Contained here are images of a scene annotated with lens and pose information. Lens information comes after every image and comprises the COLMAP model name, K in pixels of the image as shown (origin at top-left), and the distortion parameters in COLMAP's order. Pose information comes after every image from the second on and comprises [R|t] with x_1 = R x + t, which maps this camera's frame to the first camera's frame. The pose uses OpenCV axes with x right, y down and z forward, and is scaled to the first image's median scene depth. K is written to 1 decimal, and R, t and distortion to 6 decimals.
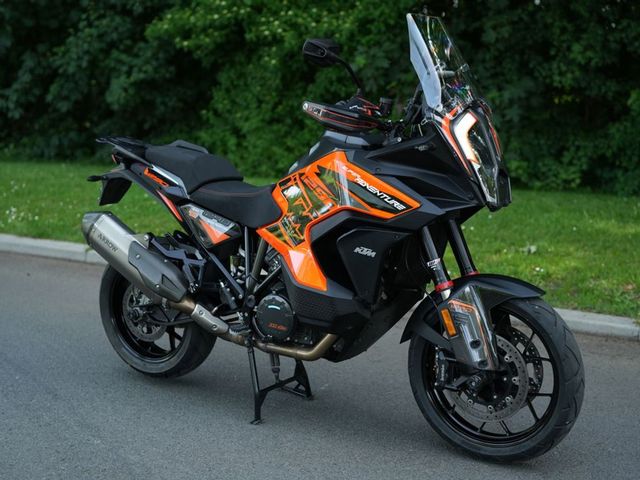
lens RADIAL K [[991.3, 0, 321.3], [0, 991.3, 242.6], [0, 0, 1]] dist [-0.065013, 0.837981]
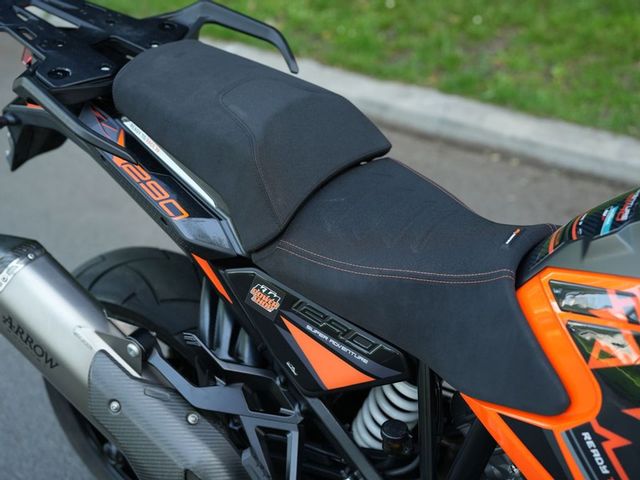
lens RADIAL K [[991.3, 0, 321.3], [0, 991.3, 242.6], [0, 0, 1]] dist [-0.065013, 0.837981]
pose [[0.999945, -0.003199, -0.009960, -0.111530], [0.006787, 0.922923, 0.384926, -0.191030], [0.007960, -0.384972, 0.922894, 0.725587]]
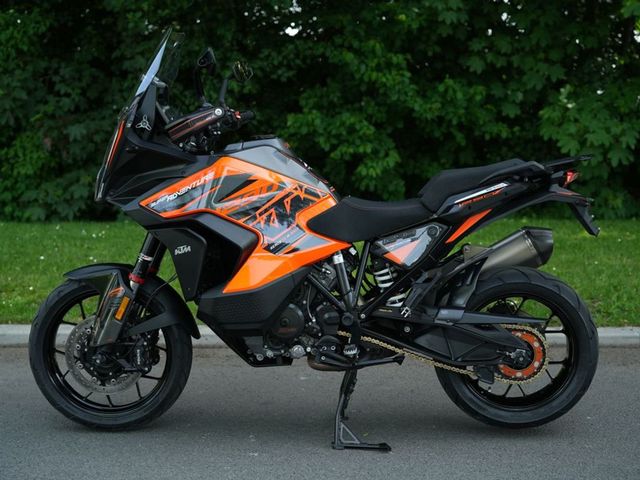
lens RADIAL K [[991.3, 0, 321.3], [0, 991.3, 242.6], [0, 0, 1]] dist [-0.065013, 0.837981]
pose [[0.876831, -0.077308, 0.474542, -0.404206], [0.096363, 0.995219, -0.015922, -0.008742], [-0.471042, 0.059690, 0.880089, 0.217191]]
